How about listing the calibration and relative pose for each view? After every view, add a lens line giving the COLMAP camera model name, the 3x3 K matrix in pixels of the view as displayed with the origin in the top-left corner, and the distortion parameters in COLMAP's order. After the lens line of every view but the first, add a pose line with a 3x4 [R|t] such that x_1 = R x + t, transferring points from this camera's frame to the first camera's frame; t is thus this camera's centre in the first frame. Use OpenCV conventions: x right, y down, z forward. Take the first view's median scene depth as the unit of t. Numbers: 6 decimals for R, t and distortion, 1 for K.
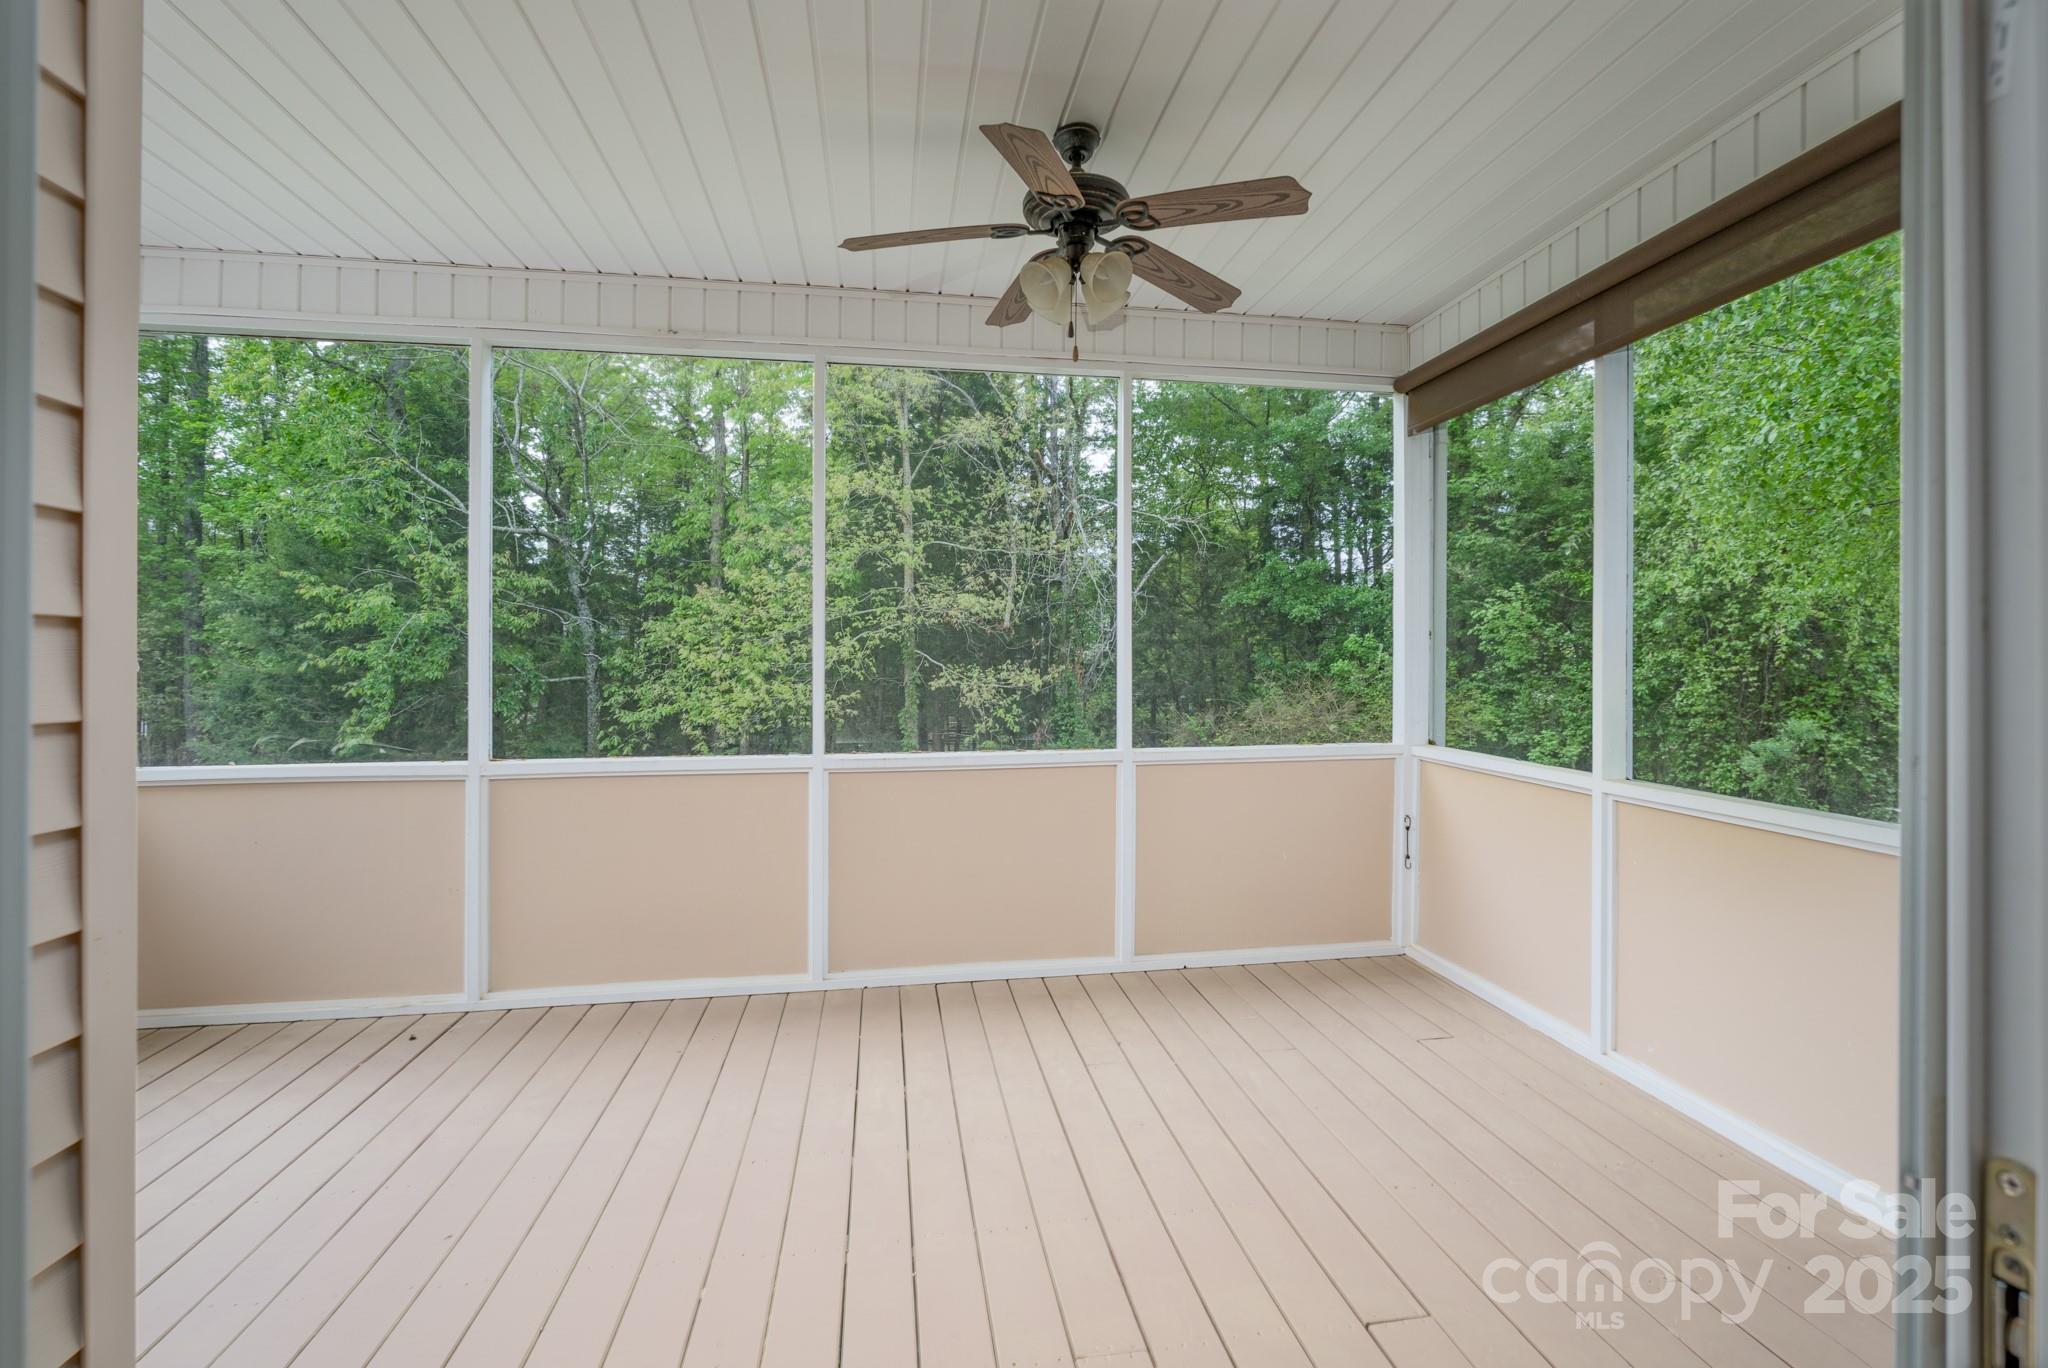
lens RADIAL K [[932.4, 0, 1035.3], [0, 932.4, 665.3], [0, 0, 1]] dist [-0.005117, 0.001849]
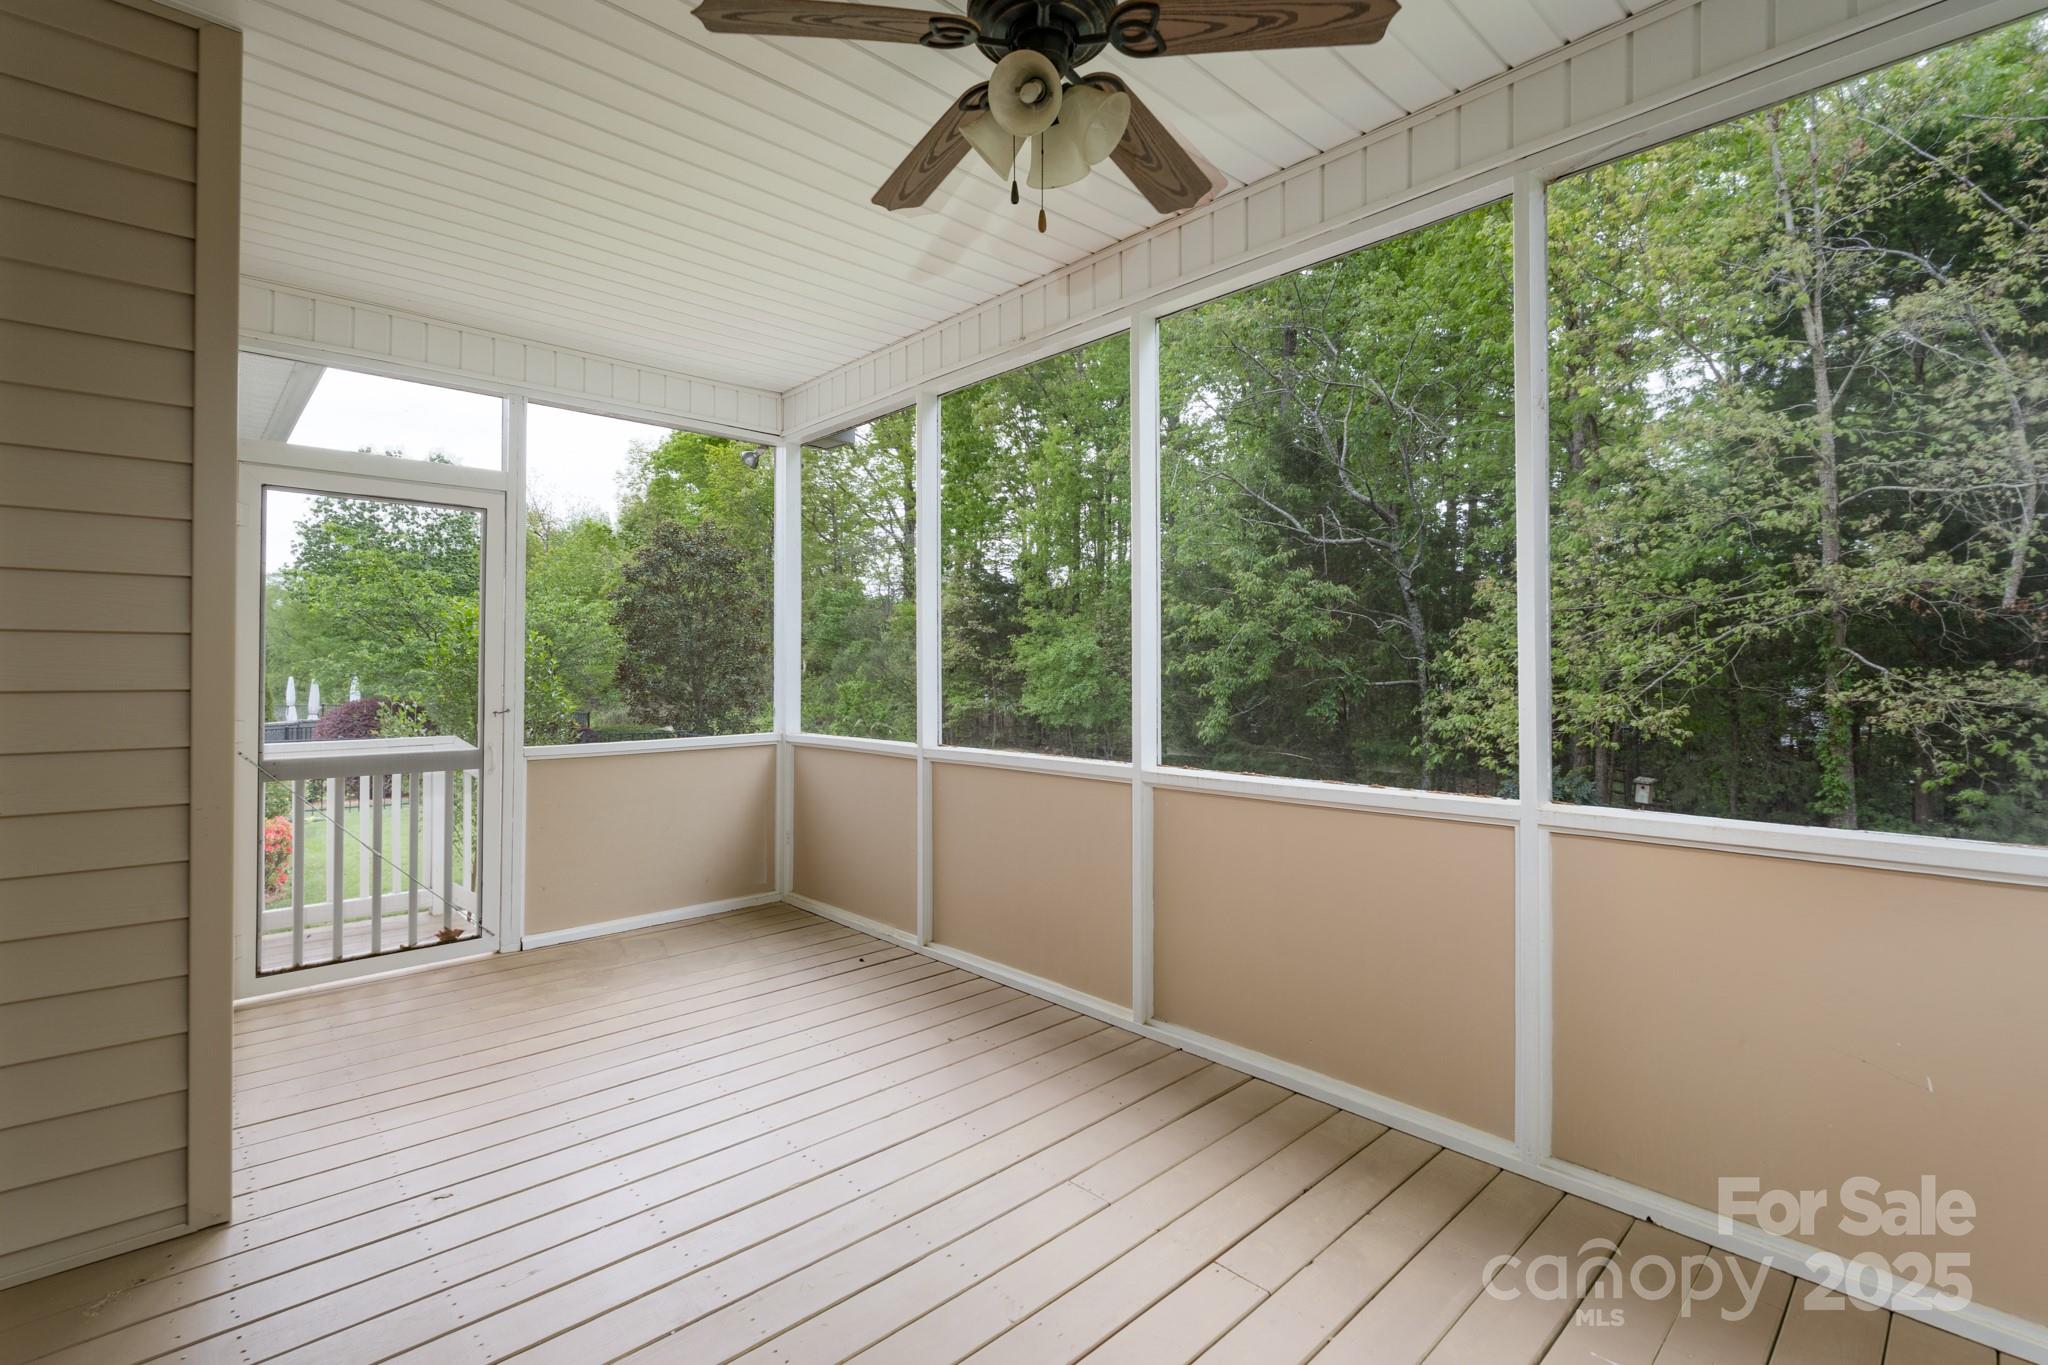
lens RADIAL K [[932.4, 0, 1023.5], [0, 932.4, 668.8], [0, 0, 1]] dist [-0.005117, 0.001849]
pose [[0.544753, -0.000997, -0.838596, 0.156151], [-0.001835, 0.999995, -0.002381, 0.002831], [0.838595, 0.002836, 0.544748, 0.151834]]
